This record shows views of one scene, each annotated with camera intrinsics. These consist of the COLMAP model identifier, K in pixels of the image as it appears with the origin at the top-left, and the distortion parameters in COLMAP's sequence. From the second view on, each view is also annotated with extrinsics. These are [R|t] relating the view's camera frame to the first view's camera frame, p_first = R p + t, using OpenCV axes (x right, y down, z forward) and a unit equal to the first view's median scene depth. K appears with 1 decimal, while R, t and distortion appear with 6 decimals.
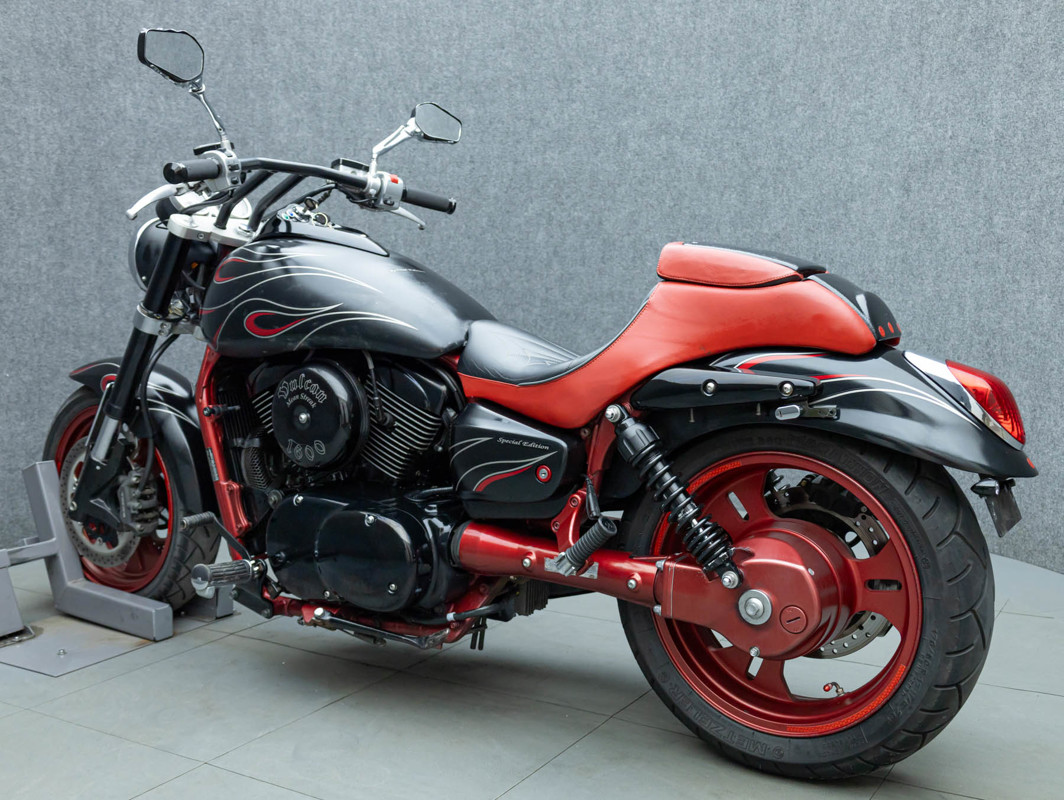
lens RADIAL K [[1068.7, 0, 582.6], [0, 1068.7, 411.2], [0, 0, 1]] dist [0.006388, 0.000000]
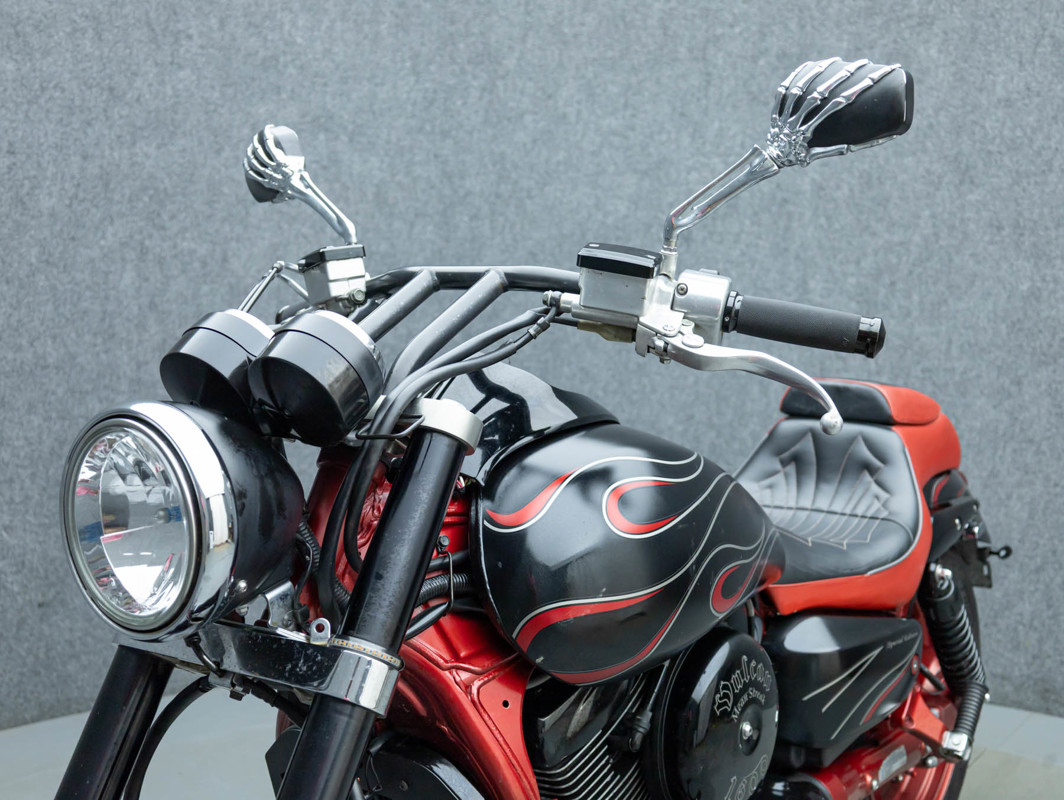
lens RADIAL K [[1433.0, 0, 538.5], [0, 1433.0, 394.8], [0, 0, 1]] dist [0.037469, 0.000000]
pose [[0.753953, -0.060799, 0.654108, -0.423549], [0.061834, 0.997855, 0.021478, -0.105198], [-0.654011, 0.024253, 0.756096, 0.233364]]
